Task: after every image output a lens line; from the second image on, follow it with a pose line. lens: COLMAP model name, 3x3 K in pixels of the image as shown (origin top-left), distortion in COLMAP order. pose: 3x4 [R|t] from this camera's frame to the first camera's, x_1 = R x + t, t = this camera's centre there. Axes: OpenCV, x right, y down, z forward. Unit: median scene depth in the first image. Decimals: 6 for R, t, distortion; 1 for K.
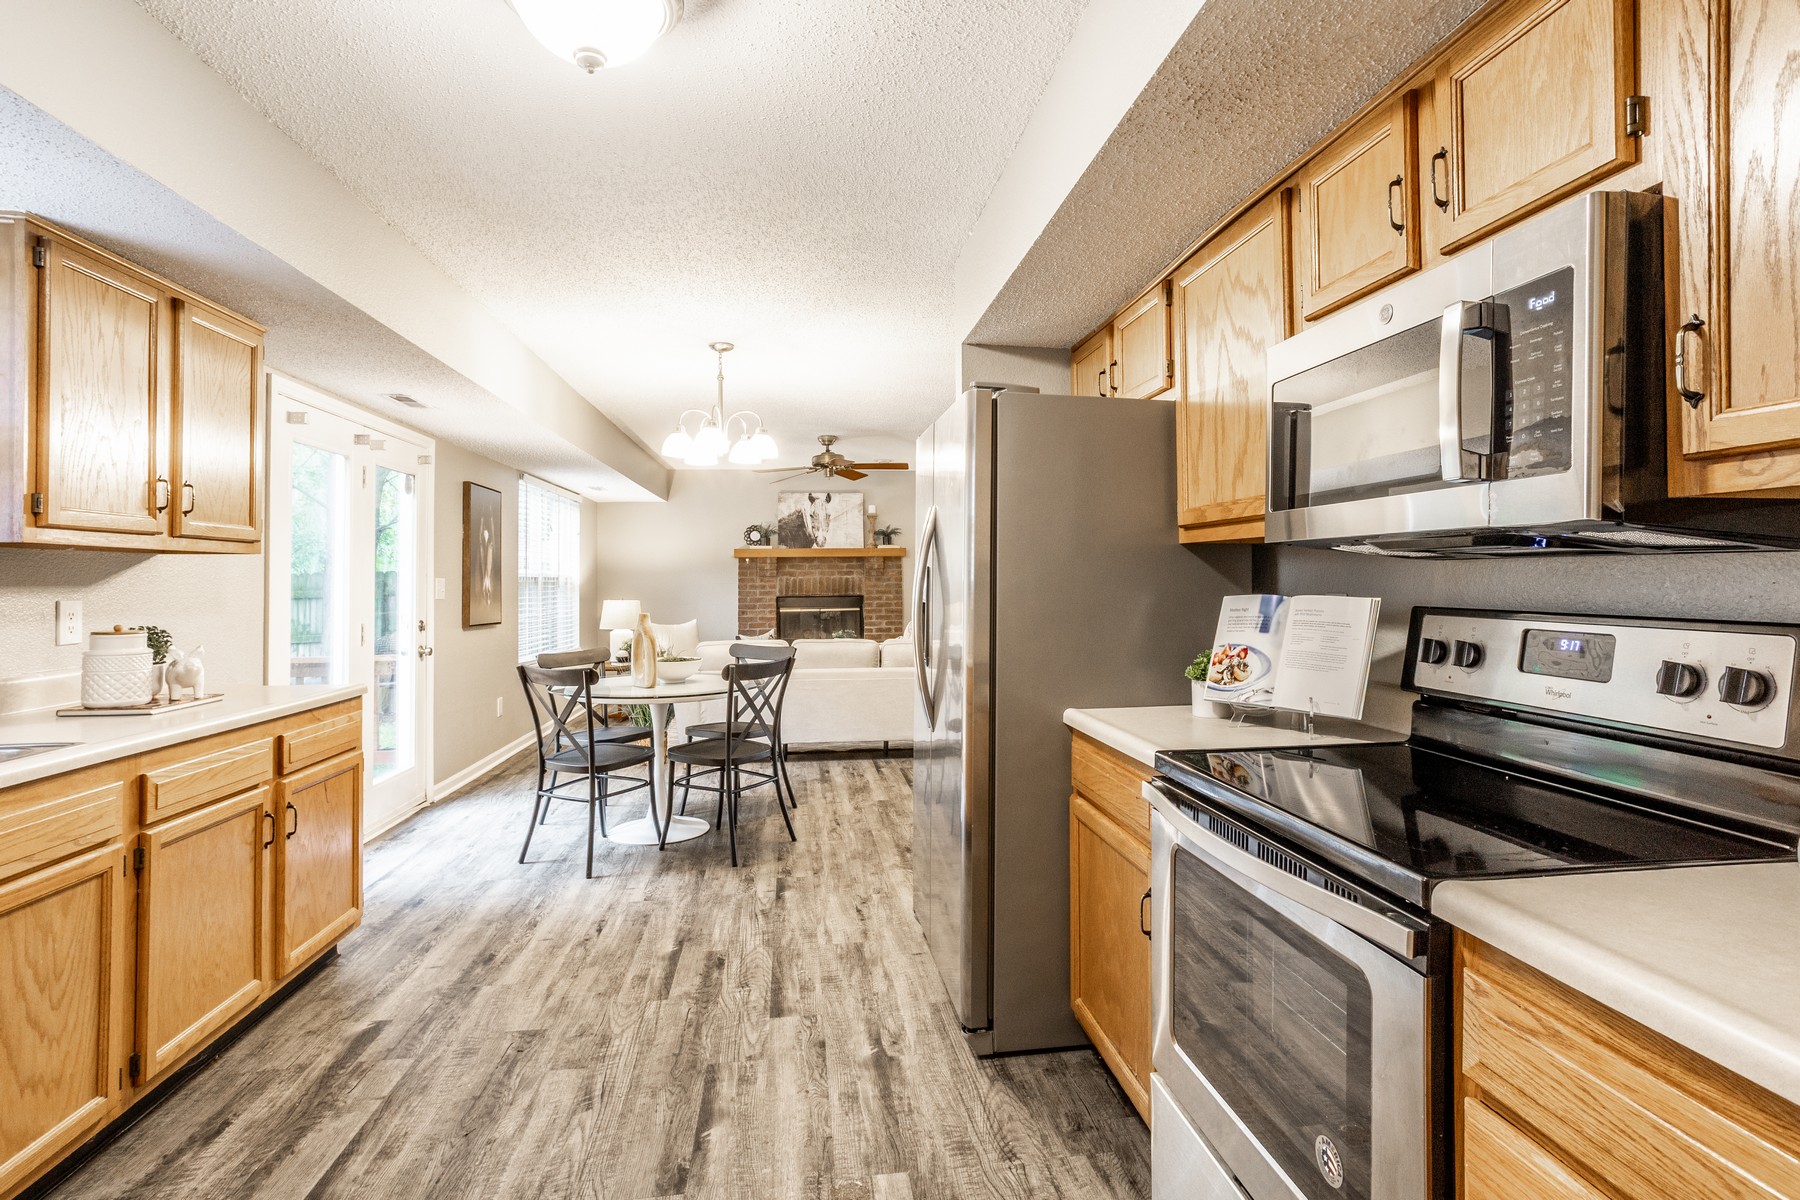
lens RADIAL K [[897.9, 0, 906.8], [0, 897.9, 575.5], [0, 0, 1]] dist [-0.000192, 0.000684]
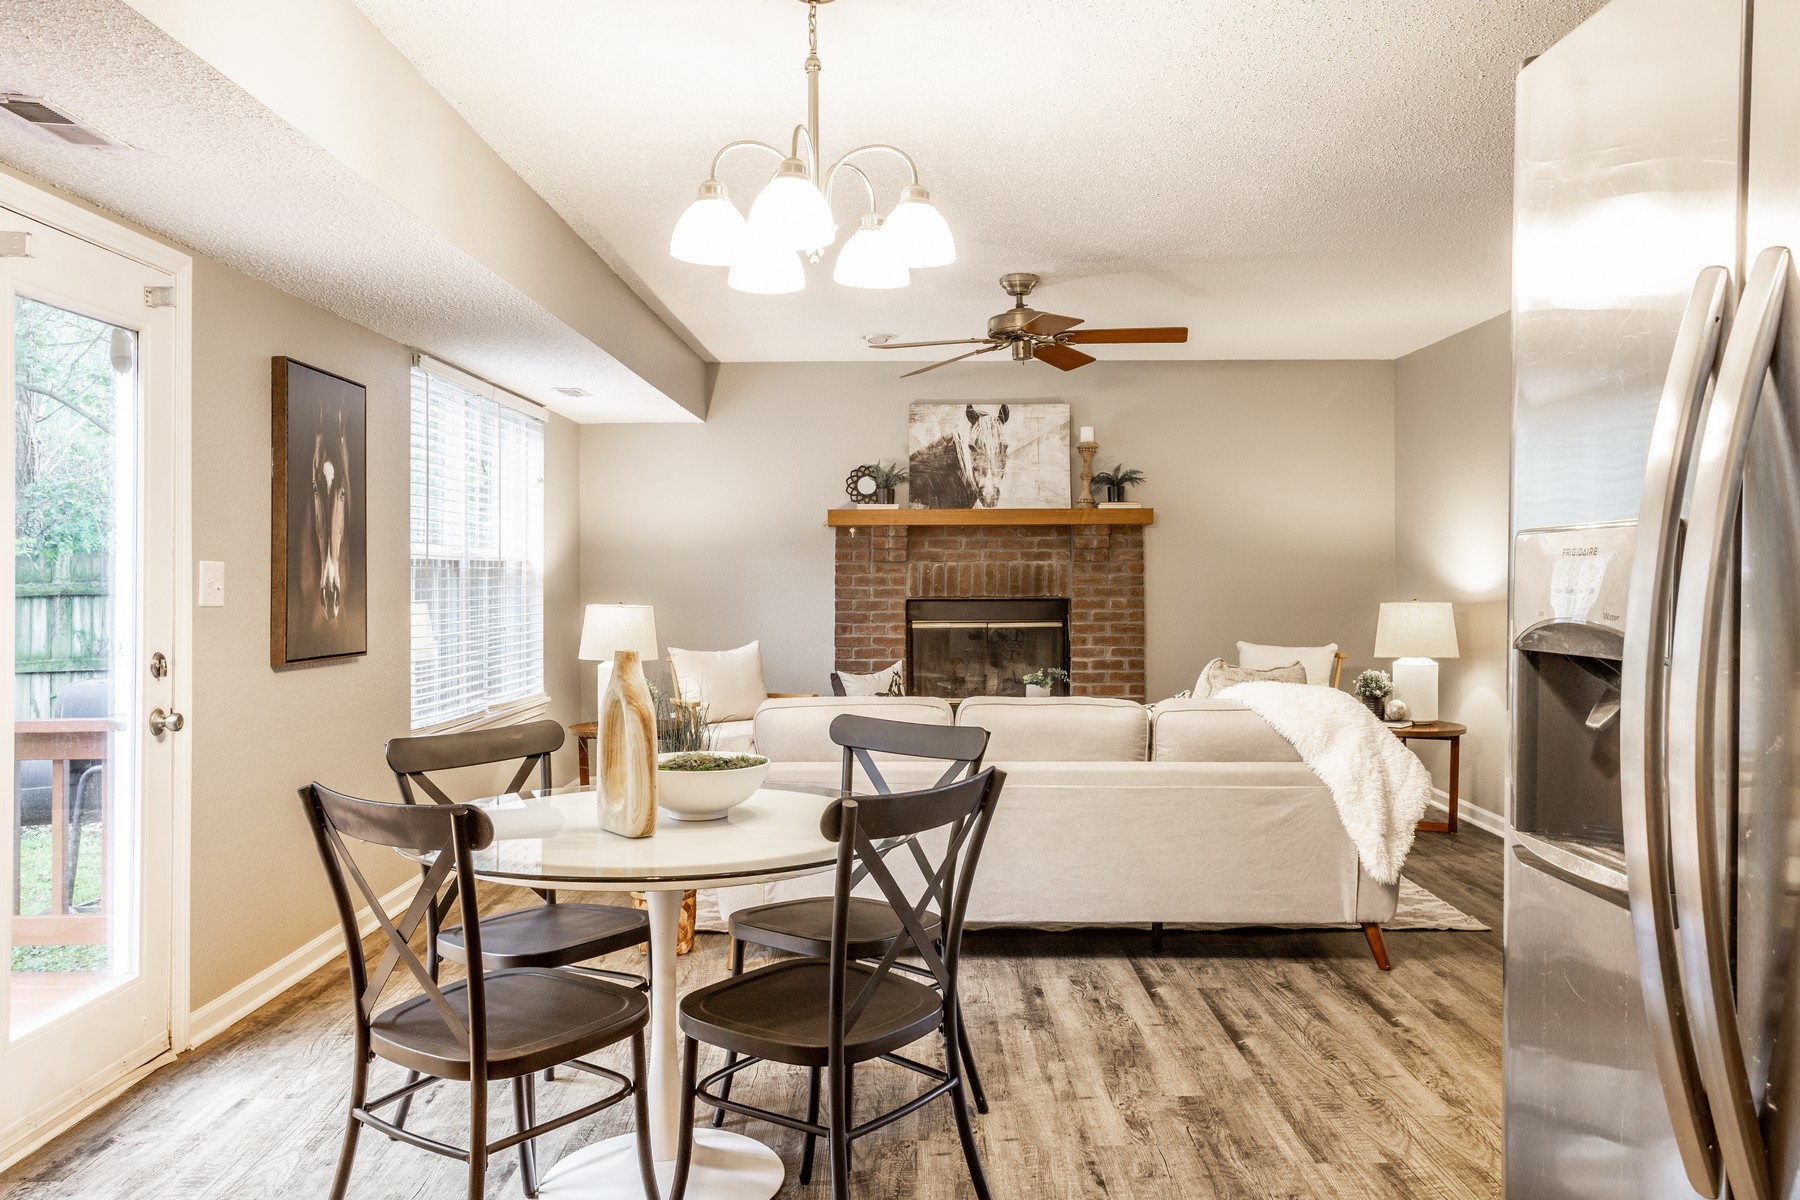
lens RADIAL K [[1222.7, 0, 900.0], [0, 1222.7, 600.0], [0, 0, 1]] dist [0.068171, 0.000650]
pose [[0.993081, 0.008539, -0.117118, -0.073377], [-0.004860, 0.999487, 0.031666, 0.000904], [0.117328, -0.030878, 0.992613, 0.321875]]
